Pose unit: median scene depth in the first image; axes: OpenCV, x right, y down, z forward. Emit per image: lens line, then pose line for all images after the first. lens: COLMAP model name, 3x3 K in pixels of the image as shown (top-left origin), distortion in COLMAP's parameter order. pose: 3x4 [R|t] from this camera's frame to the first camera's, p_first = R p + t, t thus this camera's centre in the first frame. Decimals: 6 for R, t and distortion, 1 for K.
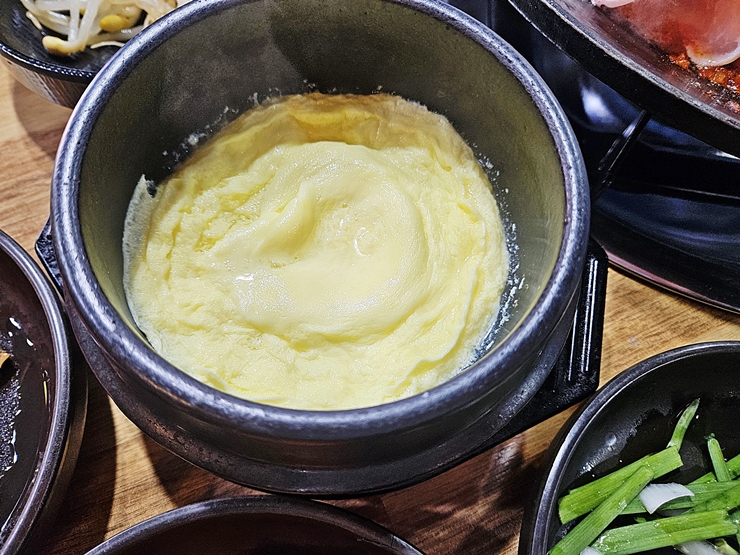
lens RADIAL K [[510.8, 0, 364.5], [0, 510.8, 280.9], [0, 0, 1]] dist [-0.003682, -0.006851]
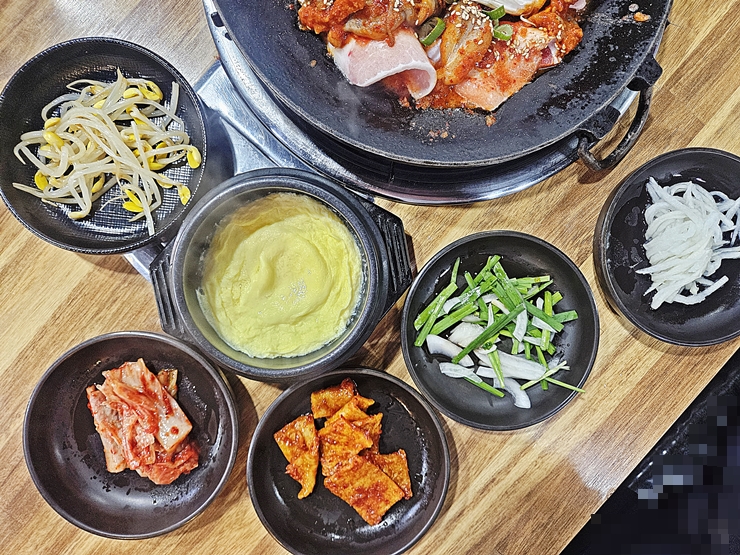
lens RADIAL K [[510.8, 0, 369.9], [0, 510.8, 274.0], [0, 0, 1]] dist [-0.003682, -0.006851]
pose [[0.909880, -0.414844, 0.004780, 0.265373], [0.367415, 0.811096, 0.455115, -0.957252], [-0.192679, -0.412343, 0.890420, -1.062890]]
